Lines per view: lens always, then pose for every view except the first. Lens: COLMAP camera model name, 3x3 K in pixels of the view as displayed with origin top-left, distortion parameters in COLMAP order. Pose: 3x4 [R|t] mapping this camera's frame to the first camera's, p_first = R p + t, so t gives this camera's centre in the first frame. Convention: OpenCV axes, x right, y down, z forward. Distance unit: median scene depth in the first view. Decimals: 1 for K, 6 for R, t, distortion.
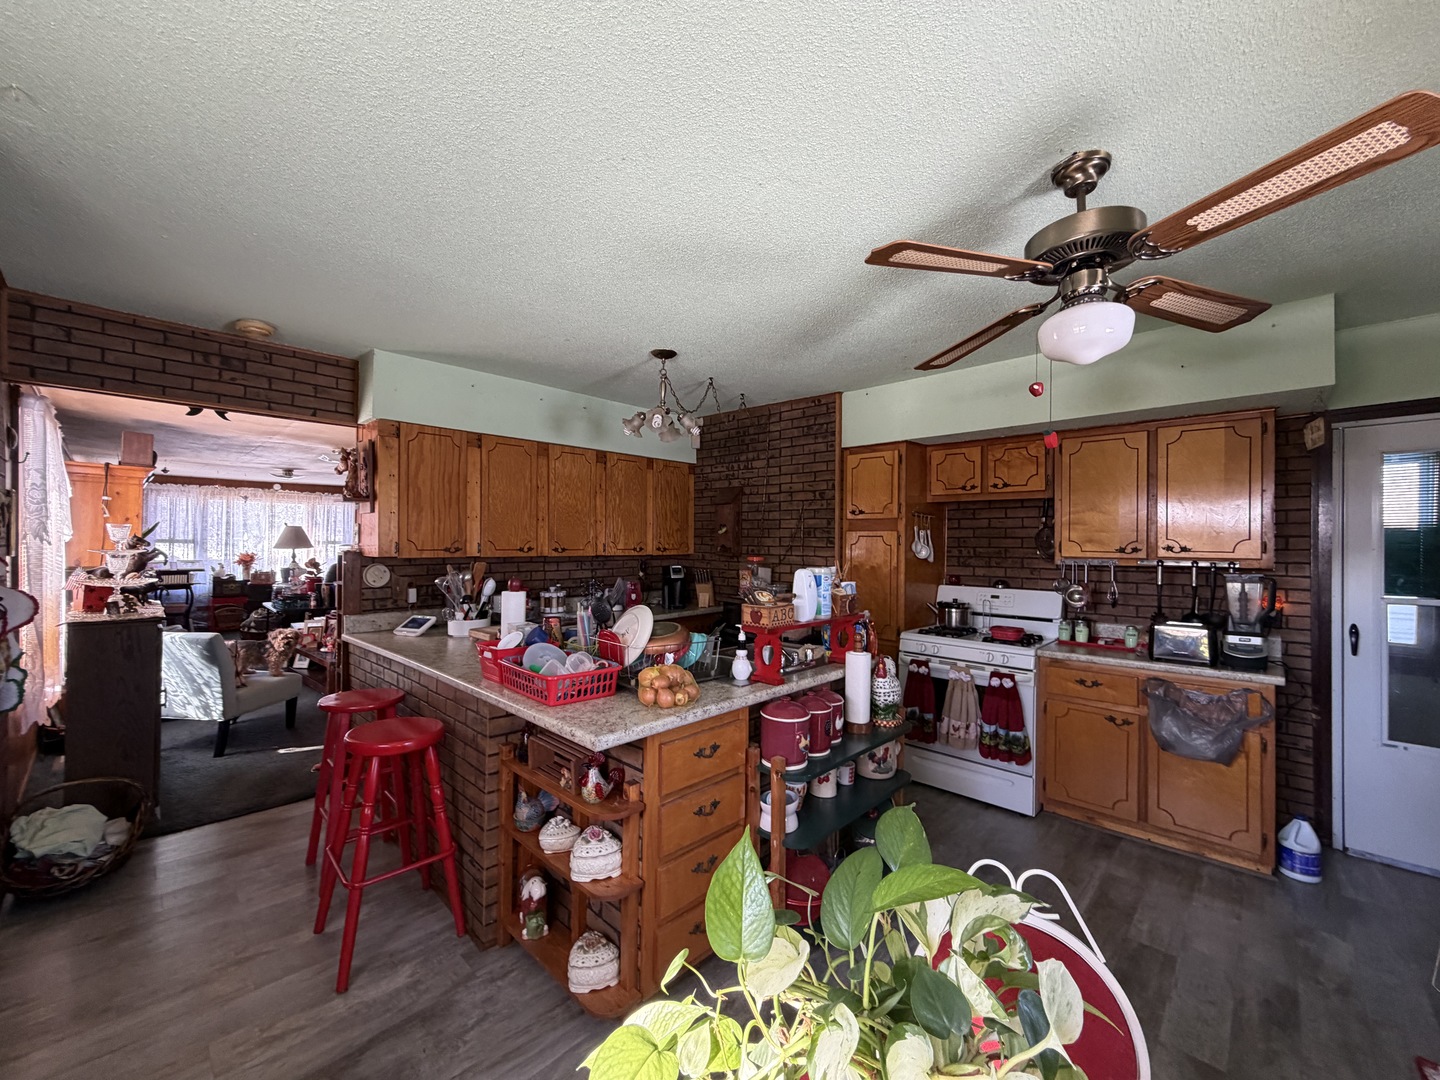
lens RADIAL K [[580.0, 0, 713.1], [0, 580.0, 538.7], [0, 0, 1]] dist [0.001549, 0.000080]
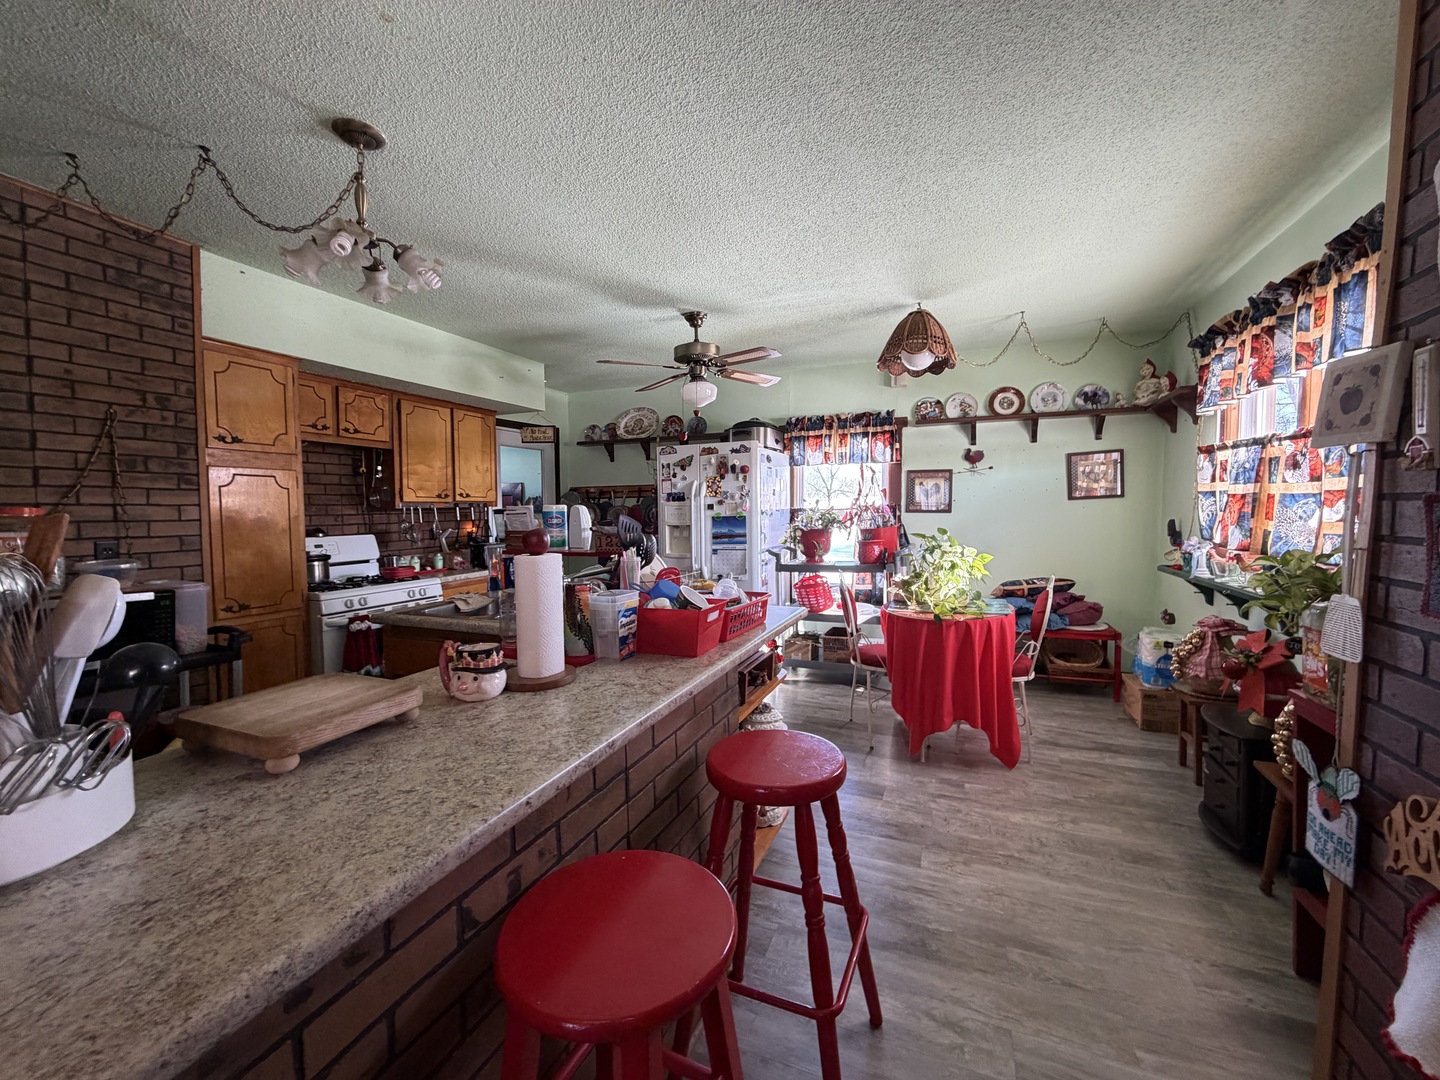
lens RADIAL K [[580.0, 0, 713.1], [0, 580.0, 538.7], [0, 0, 1]] dist [0.001549, 0.000080]
pose [[-0.365495, -0.062268, 0.928728, -0.661424], [-0.011652, 0.997988, 0.062326, 0.023438], [-0.930740, 0.011958, -0.365485, 0.793341]]
